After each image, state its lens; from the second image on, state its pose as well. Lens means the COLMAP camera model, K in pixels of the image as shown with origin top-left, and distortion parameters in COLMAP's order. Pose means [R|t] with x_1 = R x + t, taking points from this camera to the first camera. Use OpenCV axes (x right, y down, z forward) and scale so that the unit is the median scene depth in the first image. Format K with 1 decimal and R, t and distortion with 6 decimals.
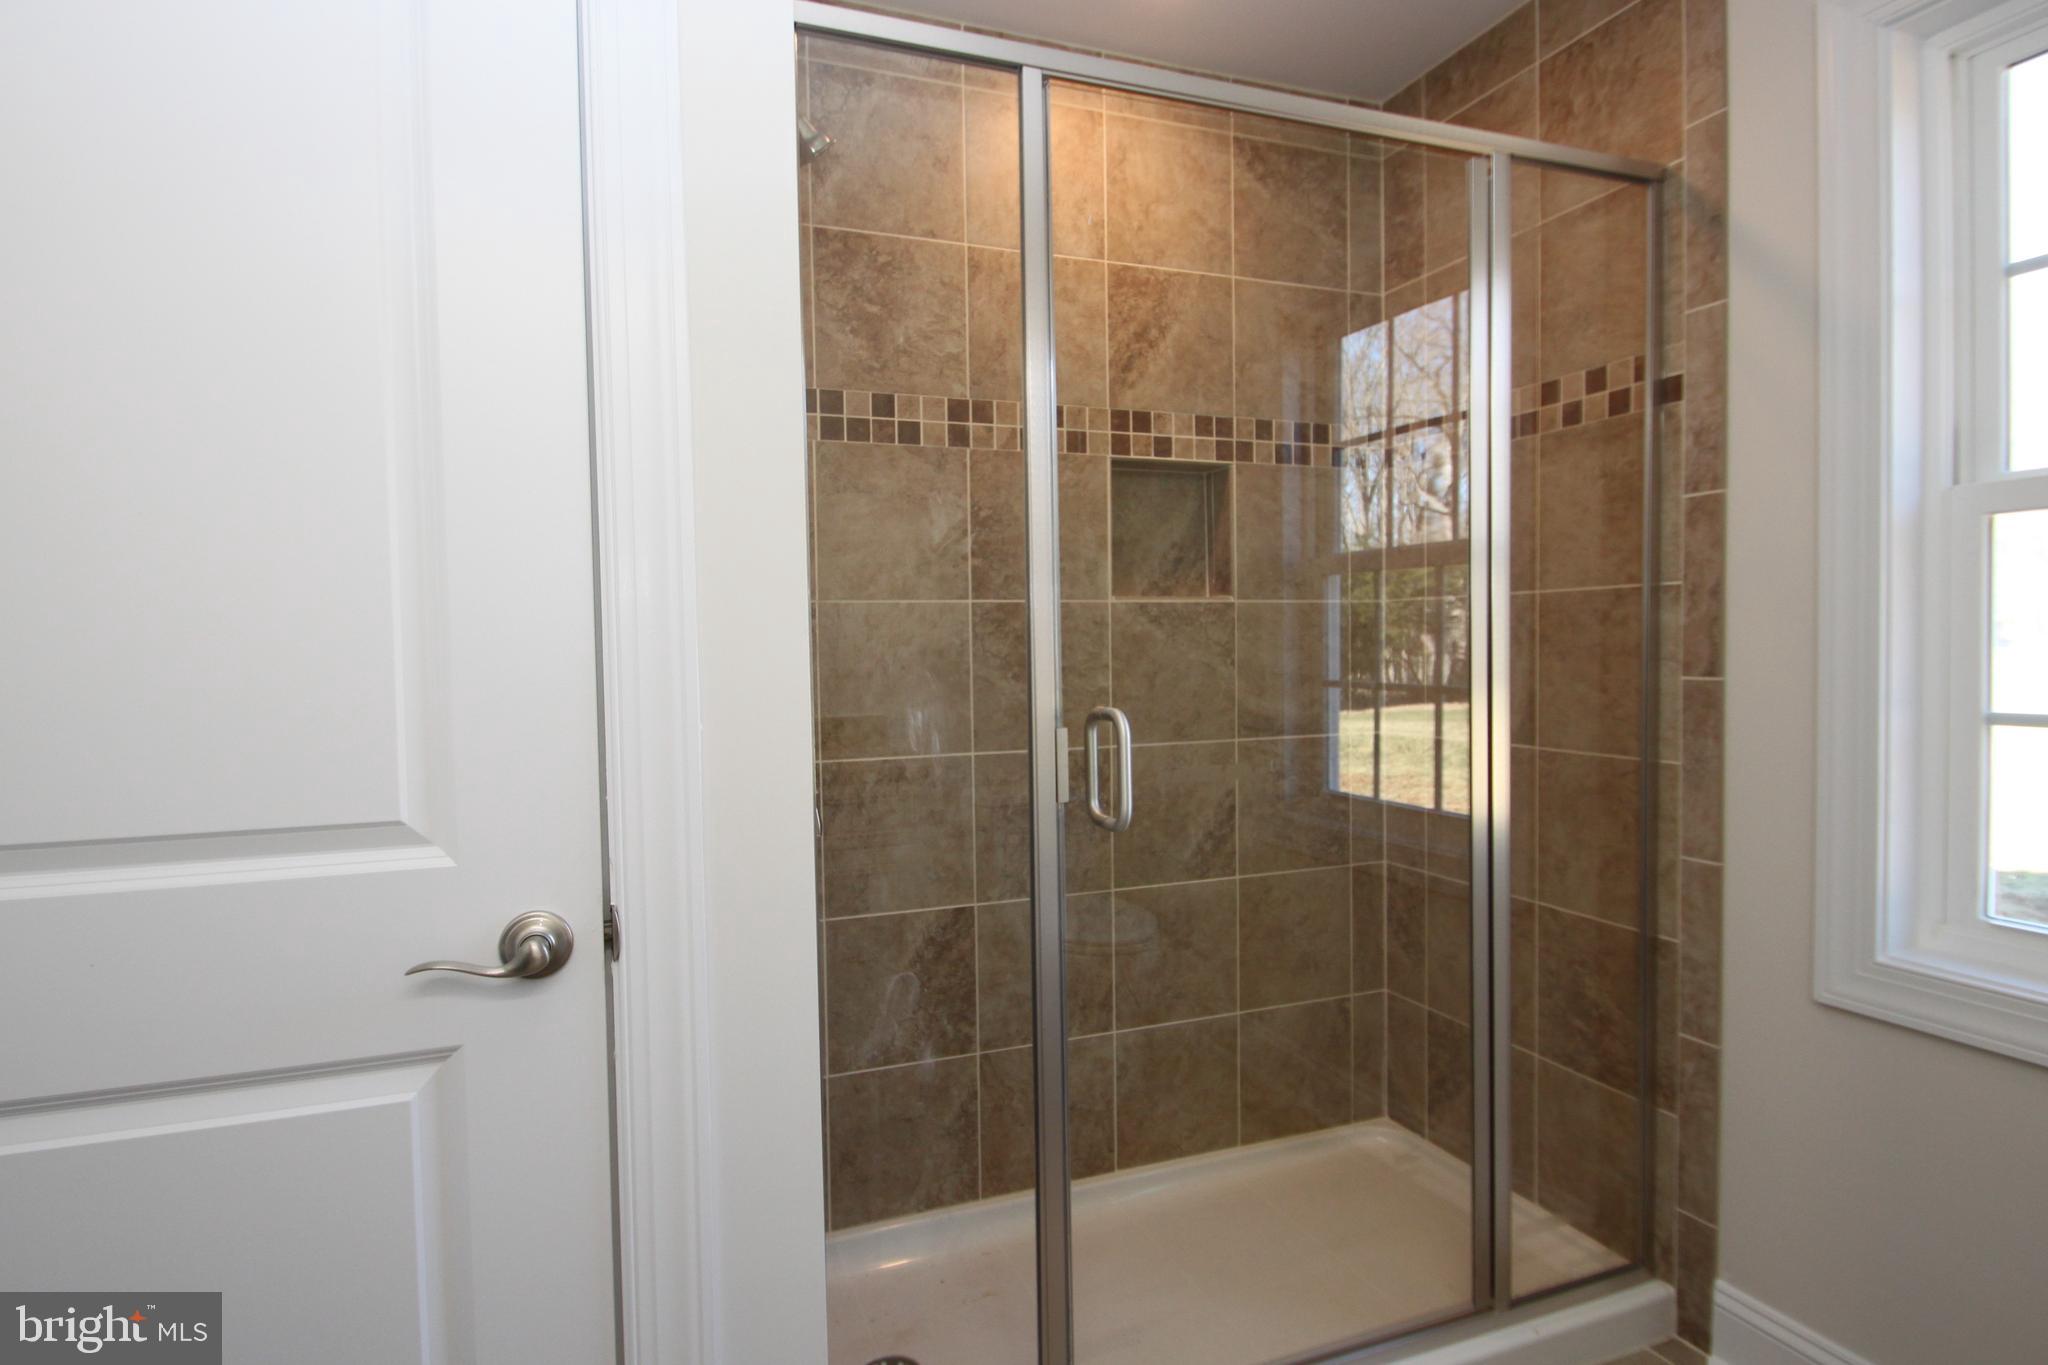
lens RADIAL K [[1065.5, 0, 1020.6], [0, 1065.5, 675.5], [0, 0, 1]] dist [-0.000328, 0.000472]
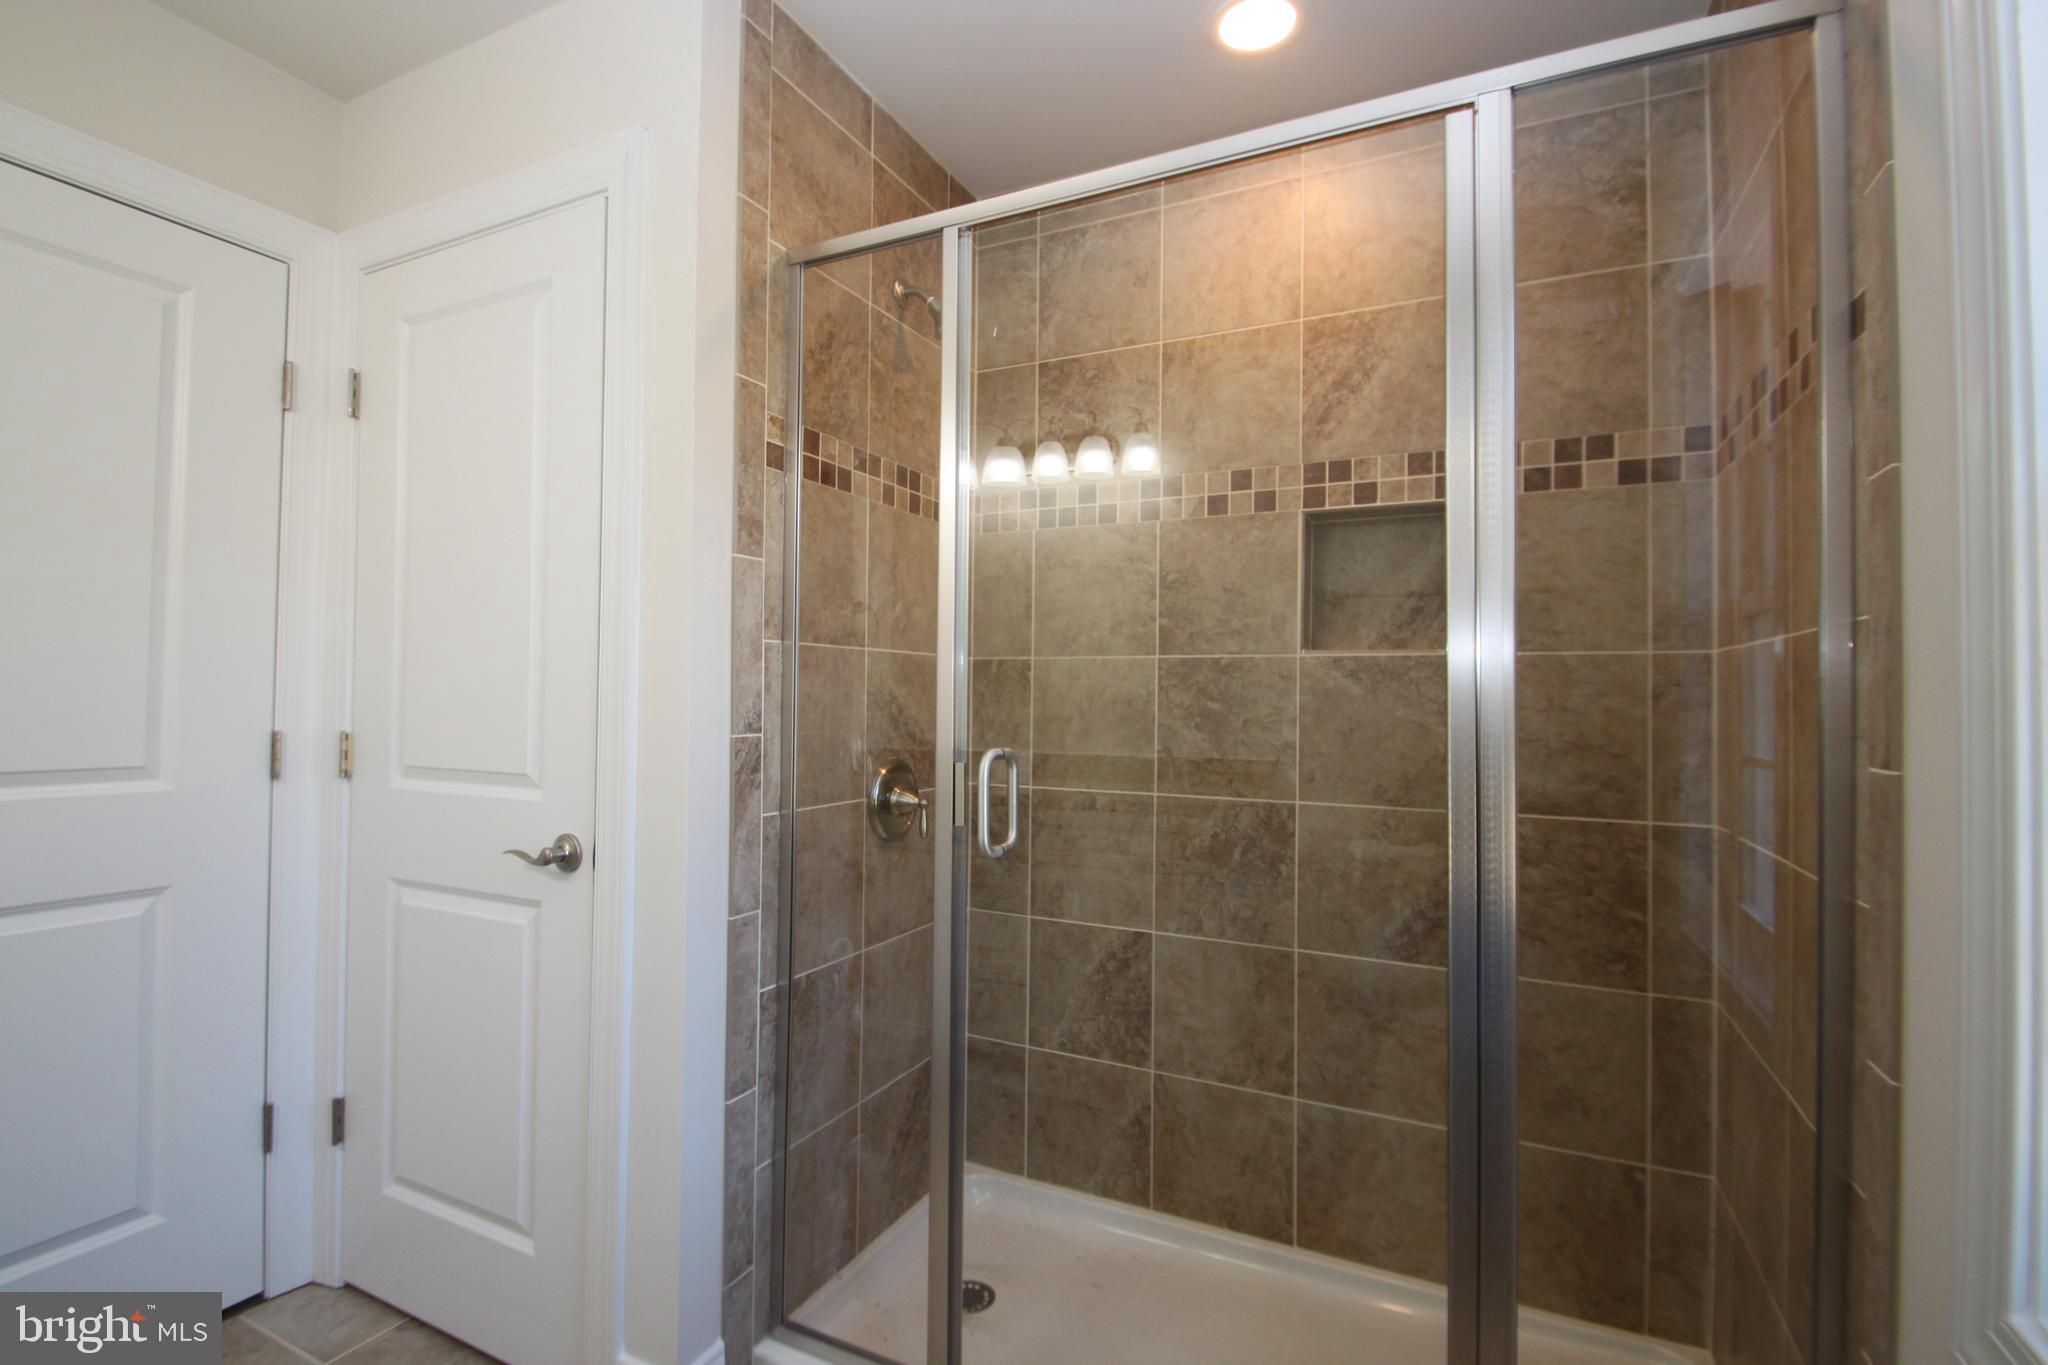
lens RADIAL K [[940.0, 0, 1012.9], [0, 940.0, 675.7], [0, 0, 1]] dist [0.009921, -0.018834]
pose [[0.684604, 0.005434, -0.728895, 0.548032], [-0.045252, 0.998360, -0.035059, -0.008153], [0.727509, 0.056986, 0.683727, 0.211461]]
